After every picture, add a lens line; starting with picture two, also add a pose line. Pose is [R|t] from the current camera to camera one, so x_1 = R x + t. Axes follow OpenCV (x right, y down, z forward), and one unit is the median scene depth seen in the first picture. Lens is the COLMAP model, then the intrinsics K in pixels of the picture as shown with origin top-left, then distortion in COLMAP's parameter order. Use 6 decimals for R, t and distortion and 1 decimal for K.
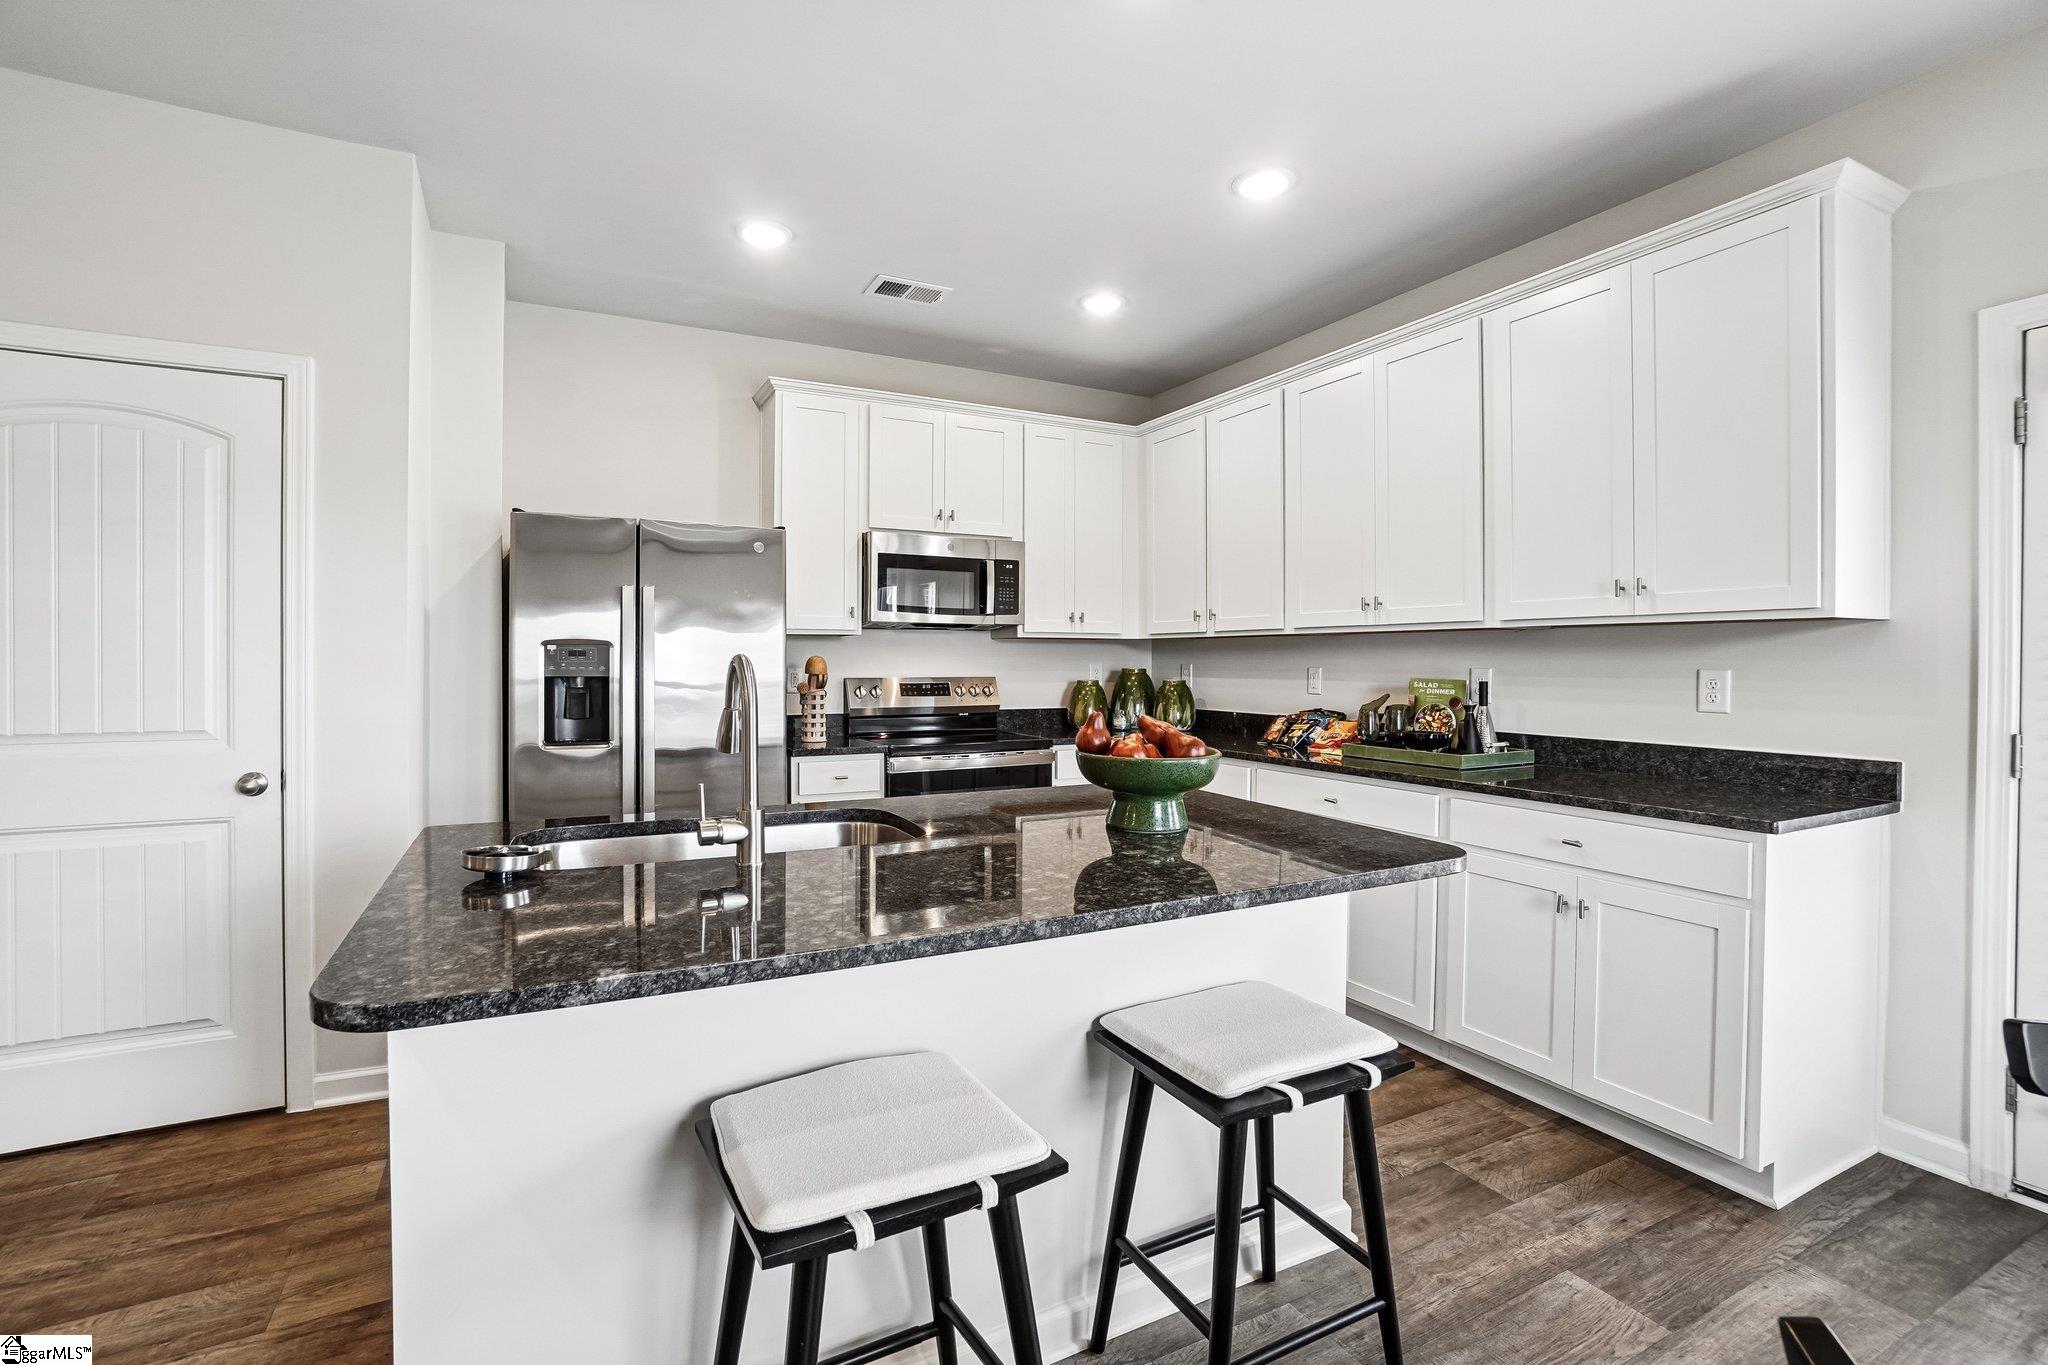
lens RADIAL K [[909.1, 0, 1016.1], [0, 909.1, 670.6], [0, 0, 1]] dist [0.000668, 0.001310]
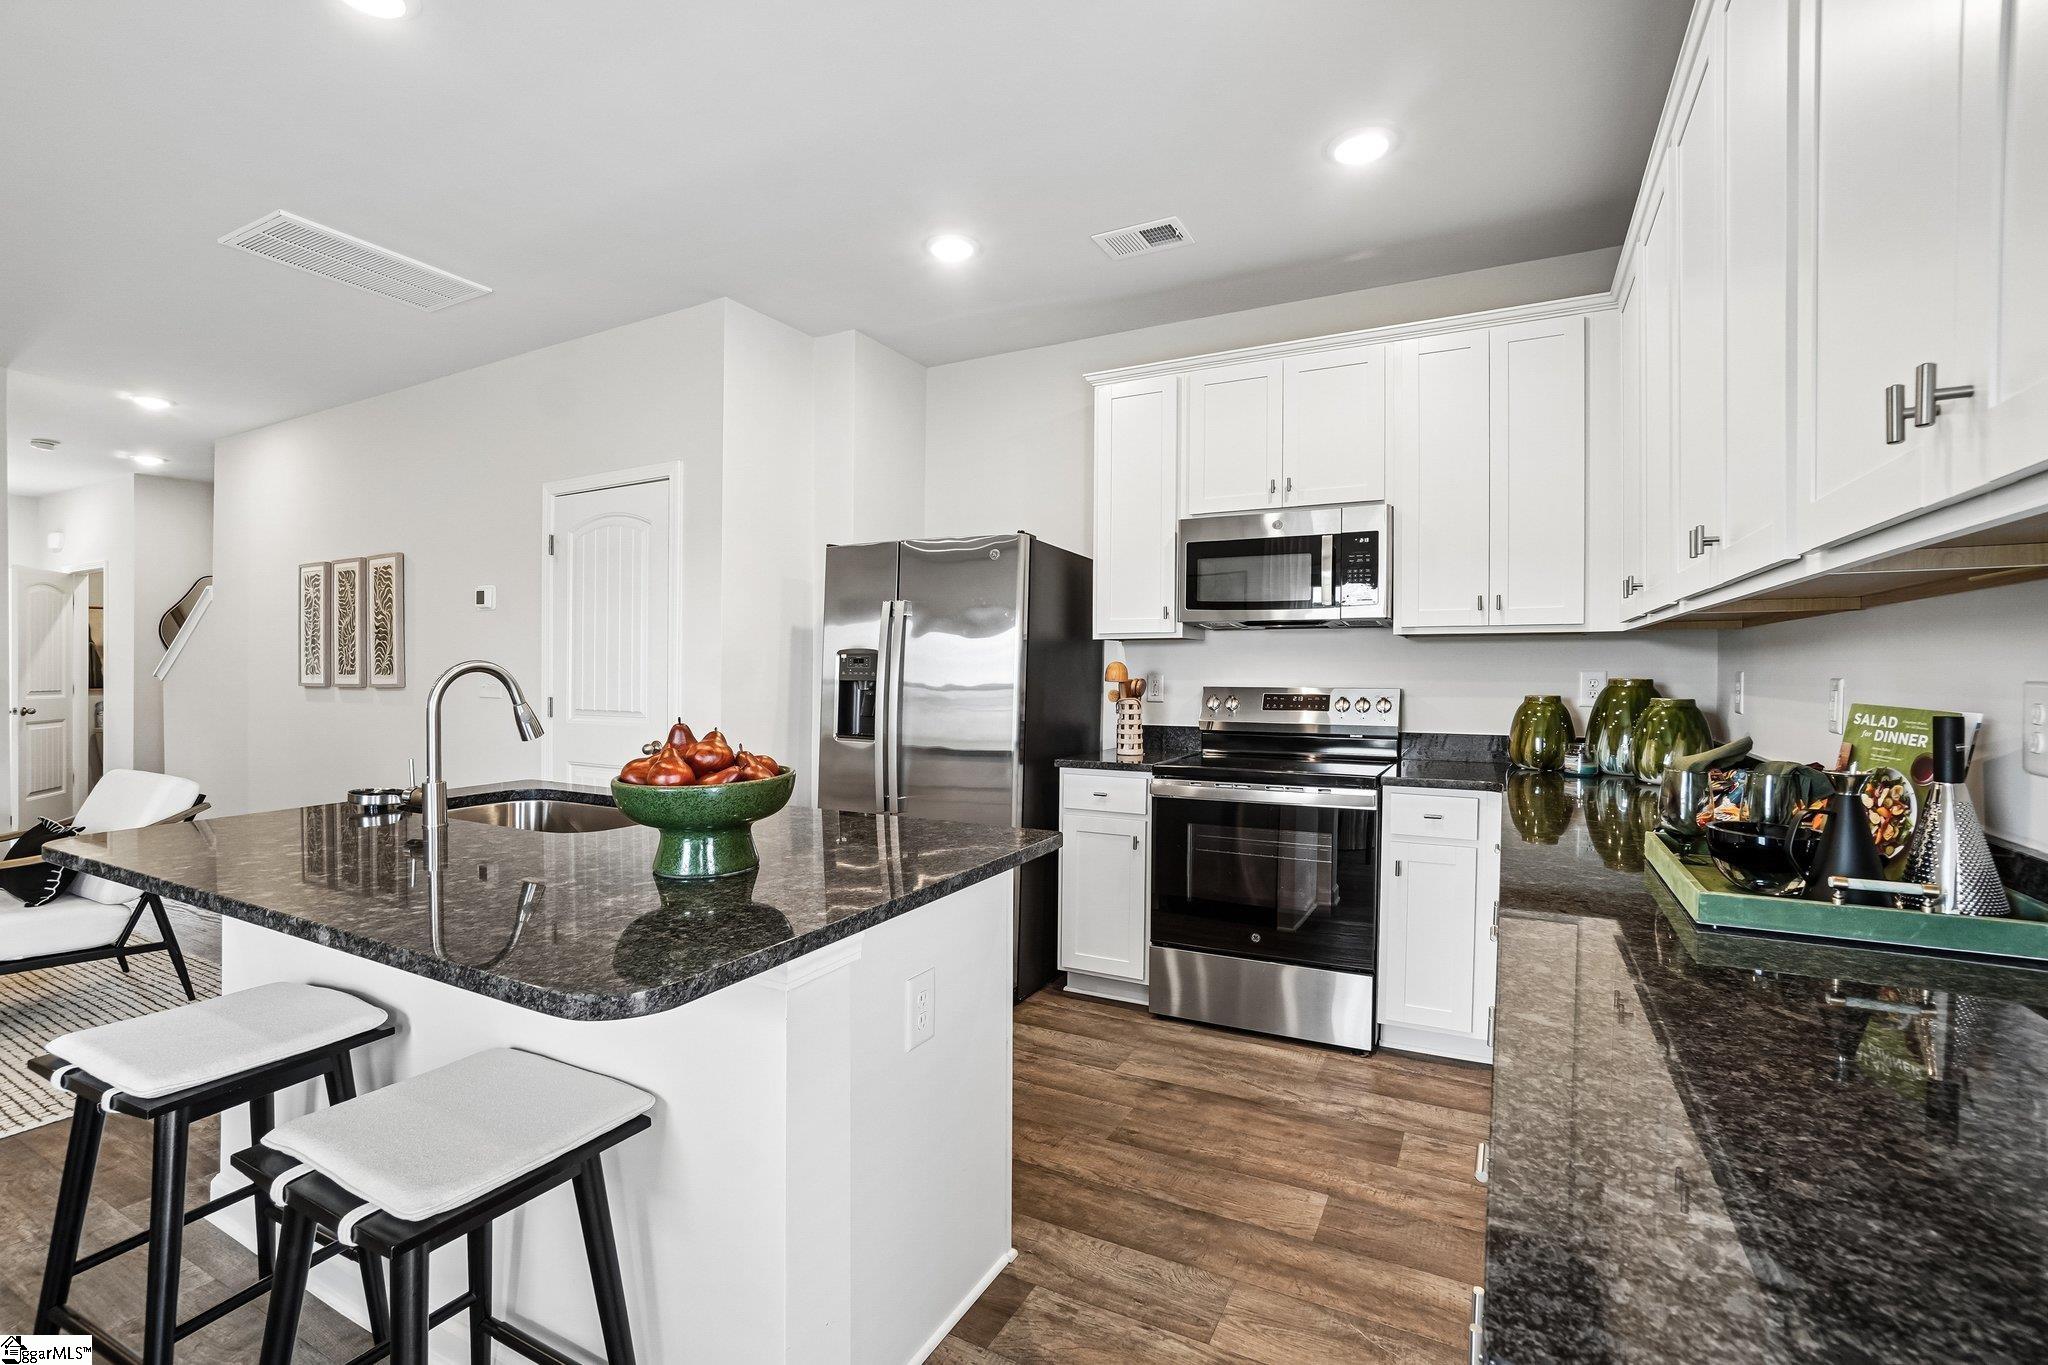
lens RADIAL K [[909.1, 0, 1020.0], [0, 909.1, 672.4], [0, 0, 1]] dist [0.000668, 0.001310]
pose [[0.596562, 0.003374, -0.802560, 0.283491], [-0.009227, 0.999954, -0.002655, -0.001188], [0.802514, 0.008989, 0.596566, 0.220758]]
